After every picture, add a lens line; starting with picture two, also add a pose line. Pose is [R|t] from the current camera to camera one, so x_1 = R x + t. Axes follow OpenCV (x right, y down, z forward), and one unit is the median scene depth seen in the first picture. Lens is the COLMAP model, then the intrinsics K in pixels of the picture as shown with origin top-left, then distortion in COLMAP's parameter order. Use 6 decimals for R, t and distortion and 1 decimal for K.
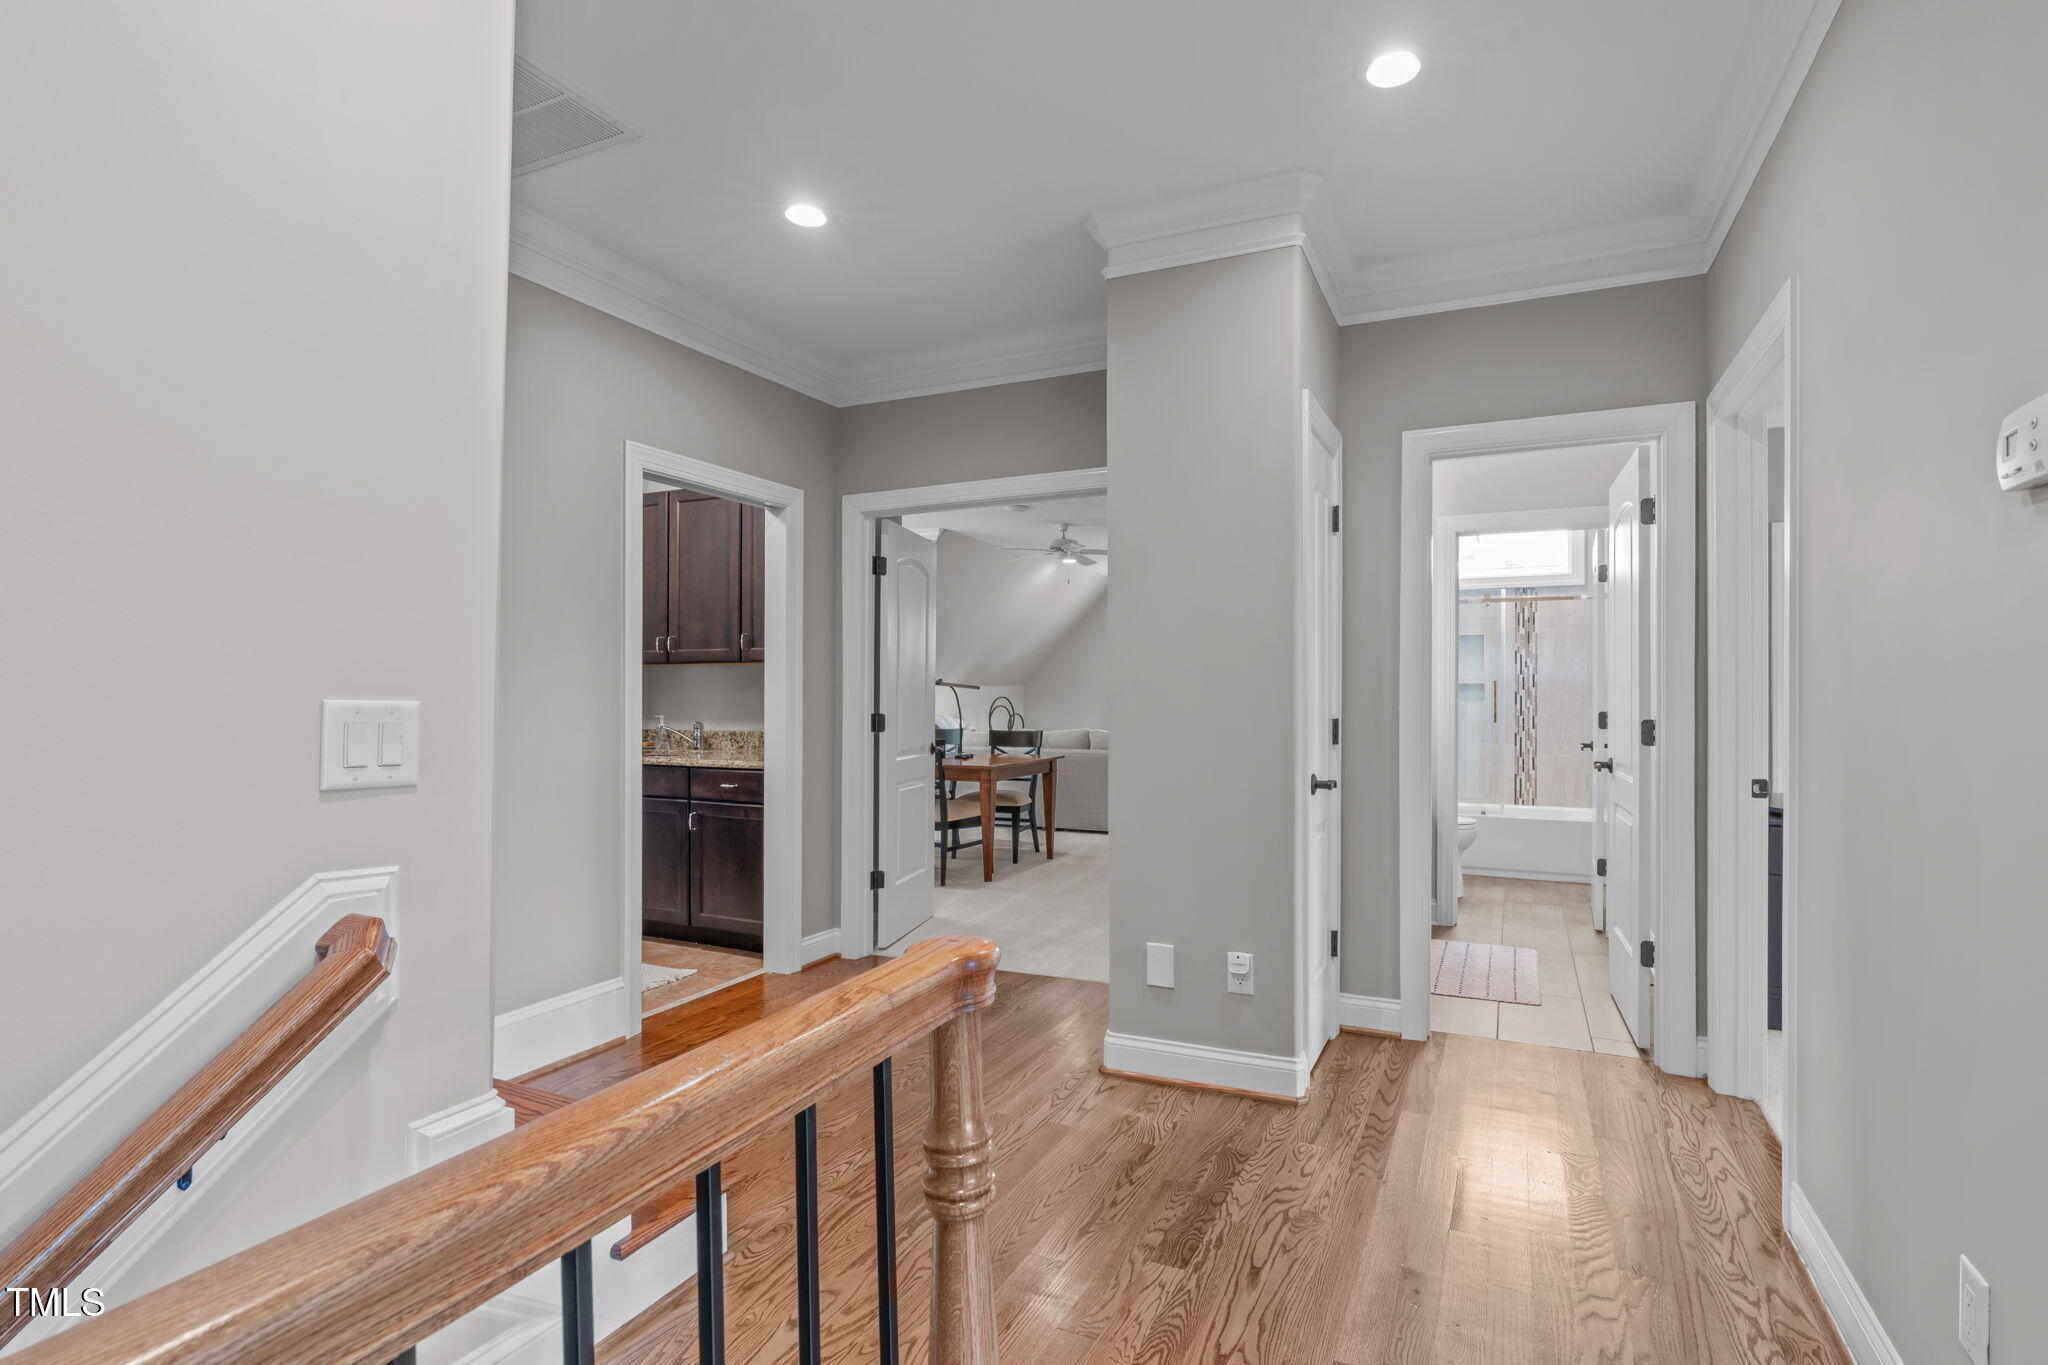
lens RADIAL K [[933.4, 0, 1025.2], [0, 933.4, 700.6], [0, 0, 1]] dist [-0.002231, 0.000348]
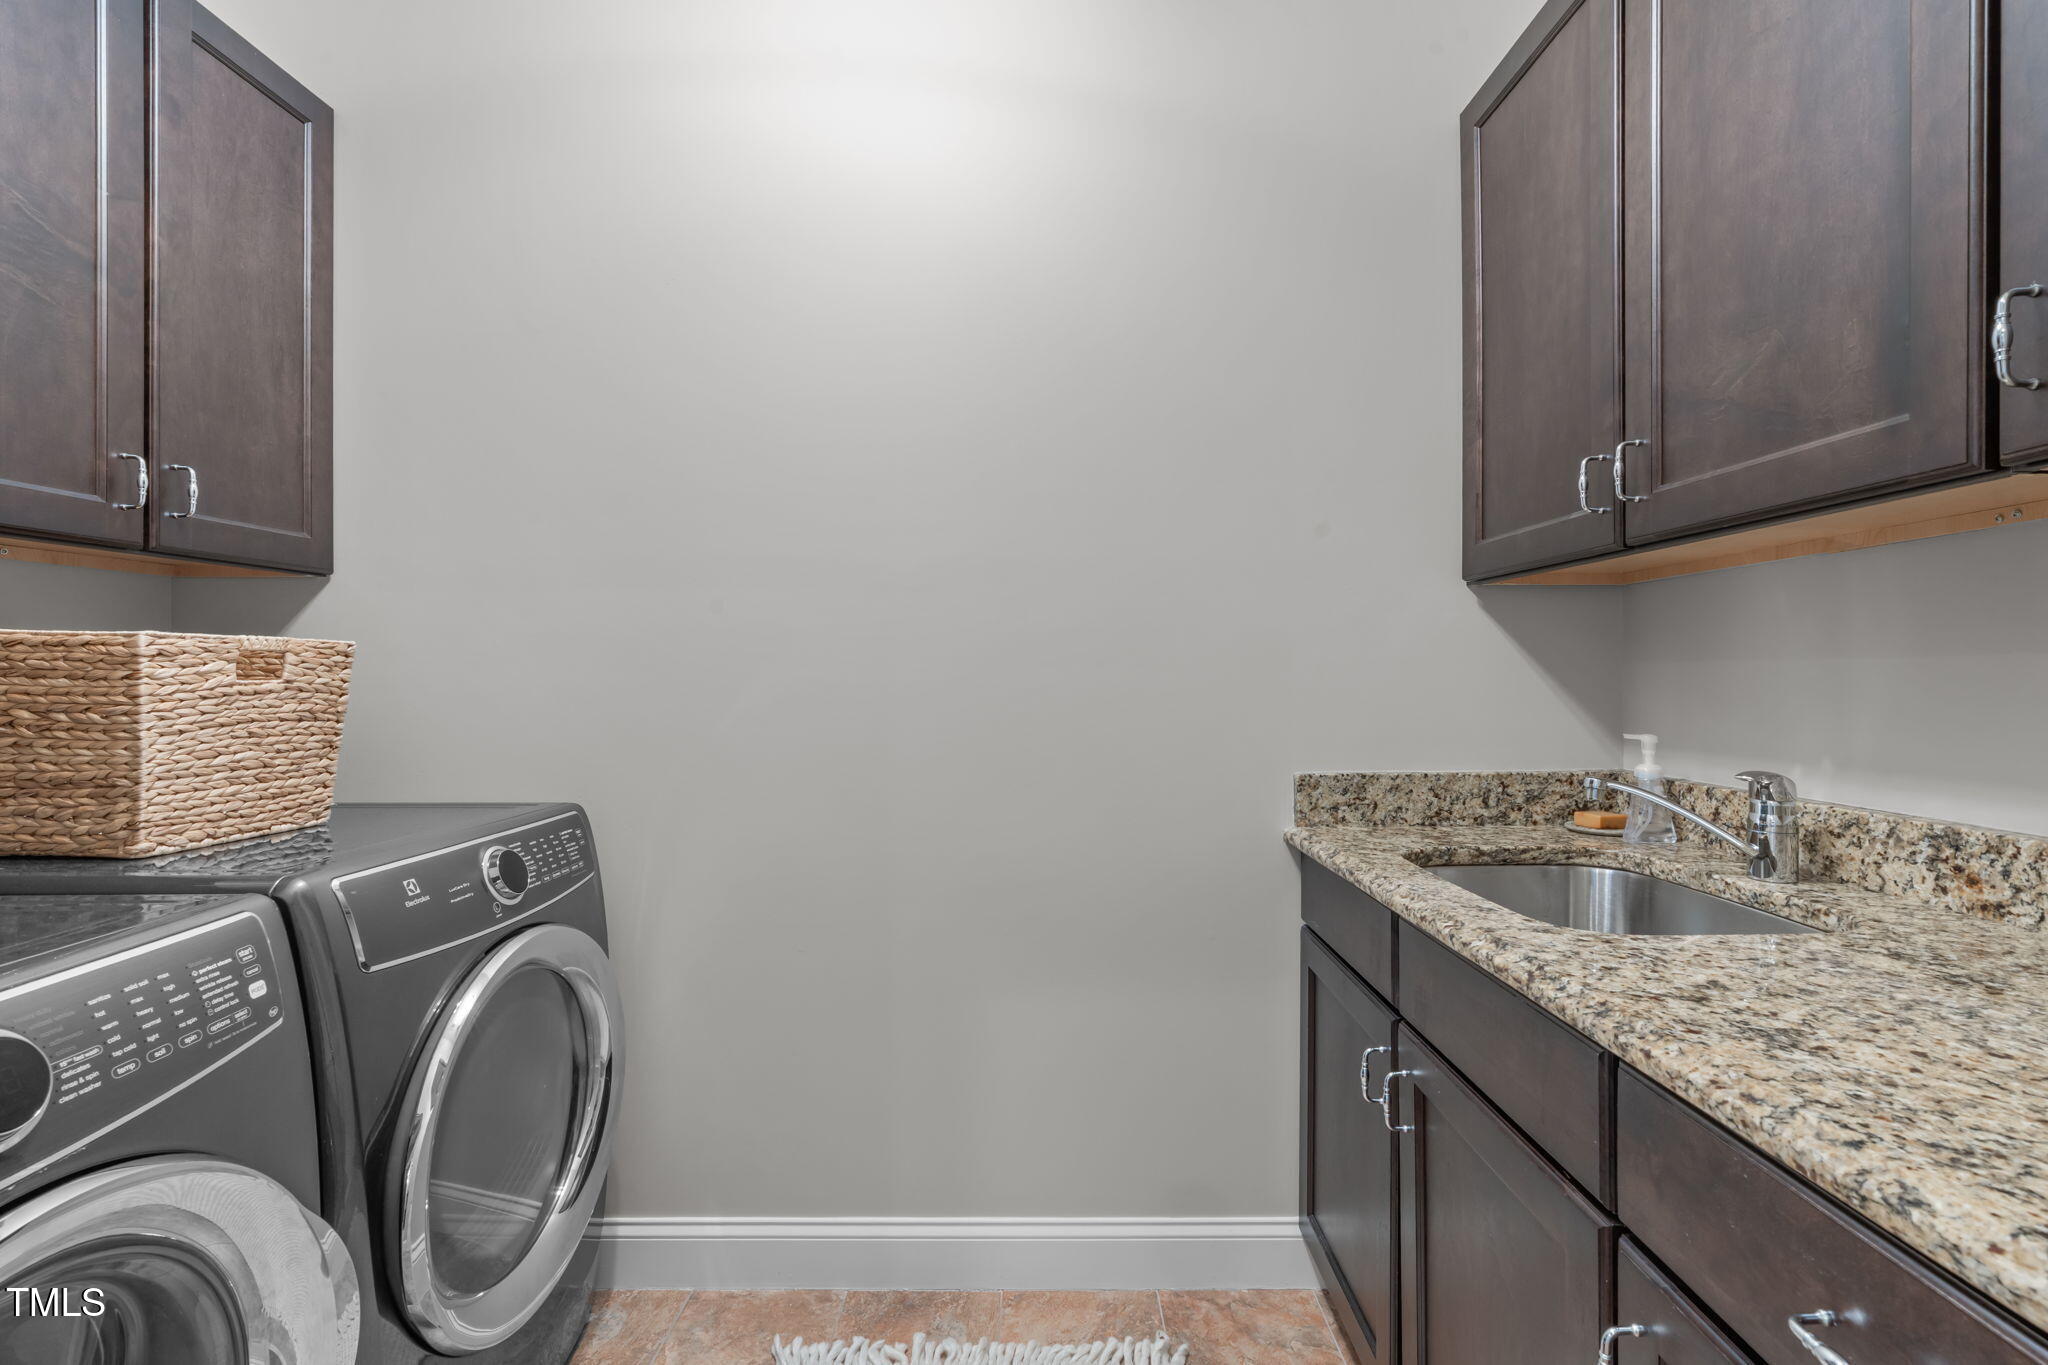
lens RADIAL K [[933.4, 0, 1025.2], [0, 933.4, 700.6], [0, 0, 1]] dist [-0.002231, 0.000348]
pose [[0.439844, -0.000496, -0.898074, -0.209017], [0.004424, 0.999989, 0.001614, 0.002673], [0.898064, -0.004684, 0.439841, 0.699357]]
